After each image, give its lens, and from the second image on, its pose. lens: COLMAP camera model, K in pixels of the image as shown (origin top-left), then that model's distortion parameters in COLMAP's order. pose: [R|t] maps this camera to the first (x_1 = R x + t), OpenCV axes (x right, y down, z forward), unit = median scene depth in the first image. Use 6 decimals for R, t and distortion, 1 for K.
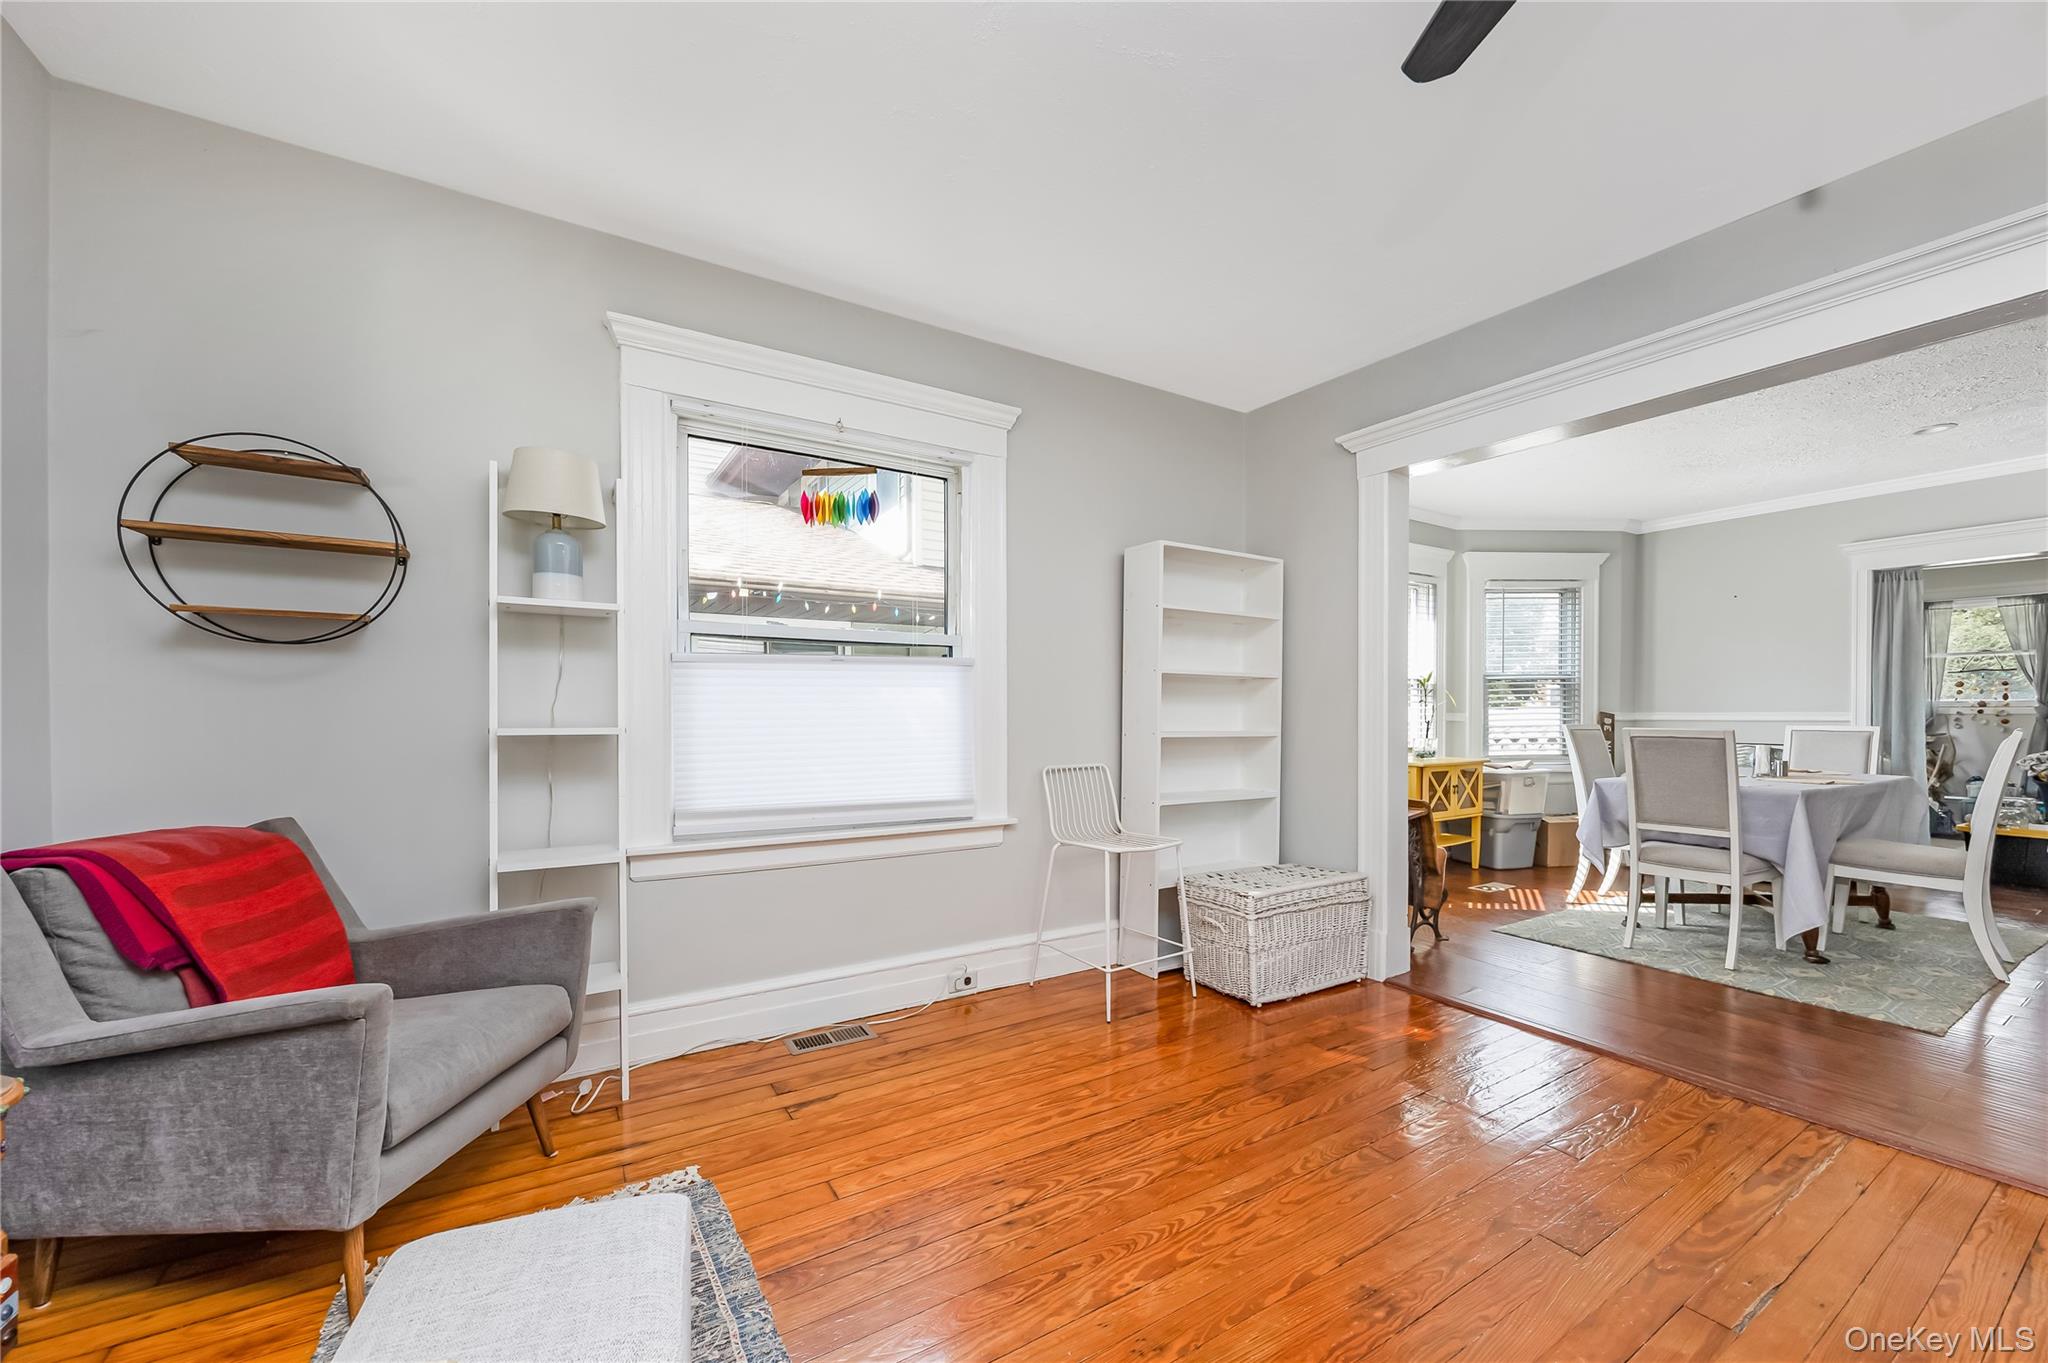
lens RADIAL K [[795.9, 0, 1024.8], [0, 795.9, 722.8], [0, 0, 1]] dist [0.002842, -0.000216]
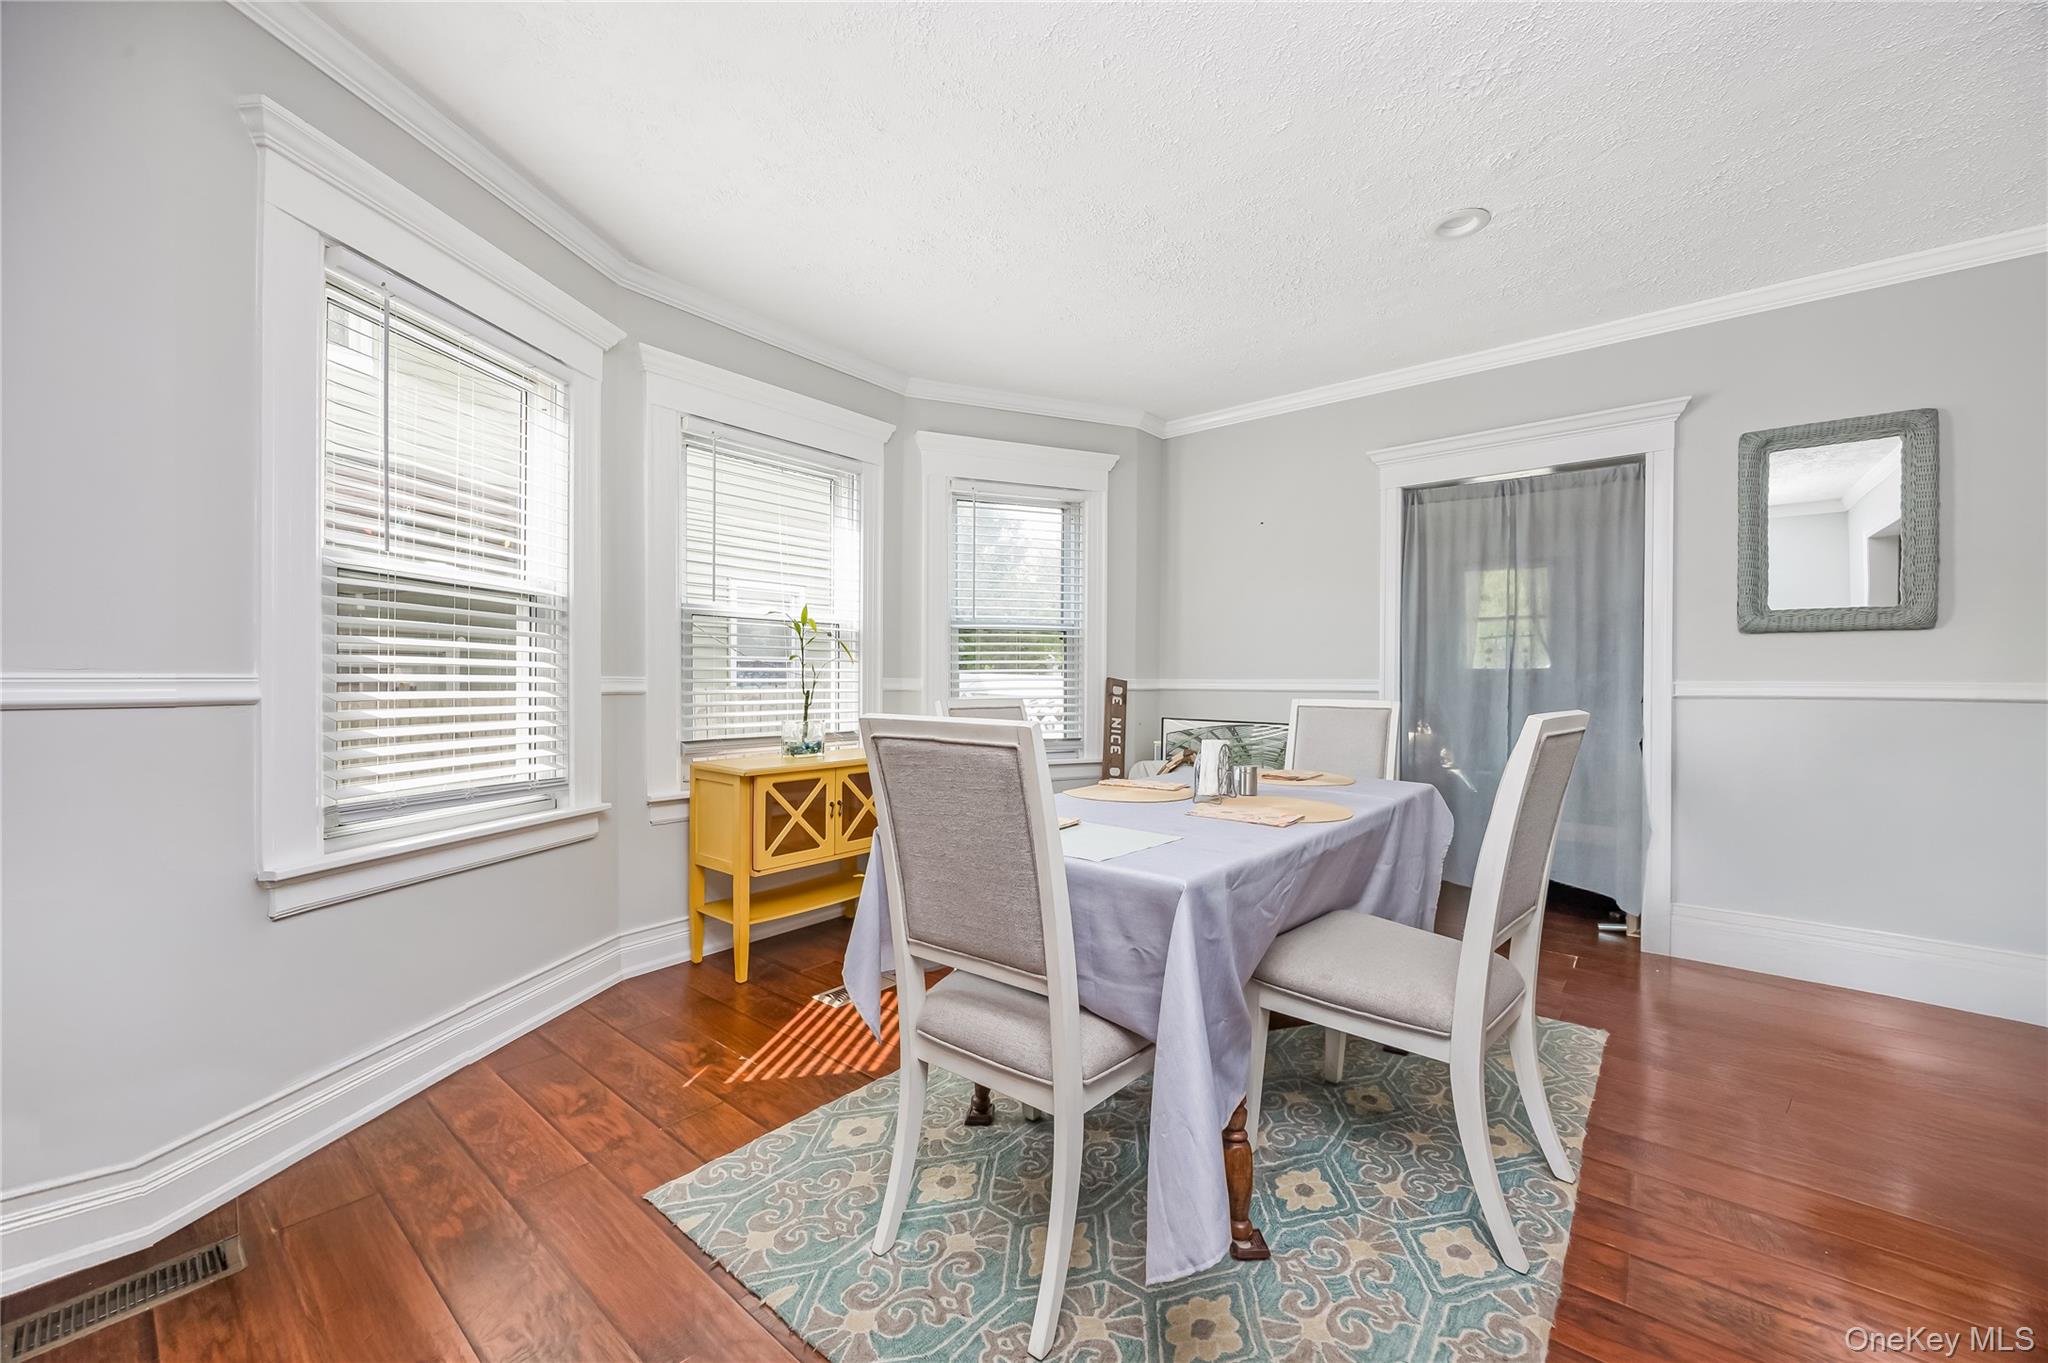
lens RADIAL K [[795.9, 0, 1012.5], [0, 795.9, 689.0], [0, 0, 1]] dist [0.002842, -0.000216]
pose [[0.951030, 0.003123, 0.309083, 0.742720], [-0.004415, 0.999984, 0.003479, -0.010377], [-0.309068, -0.004673, 0.951029, 0.619467]]
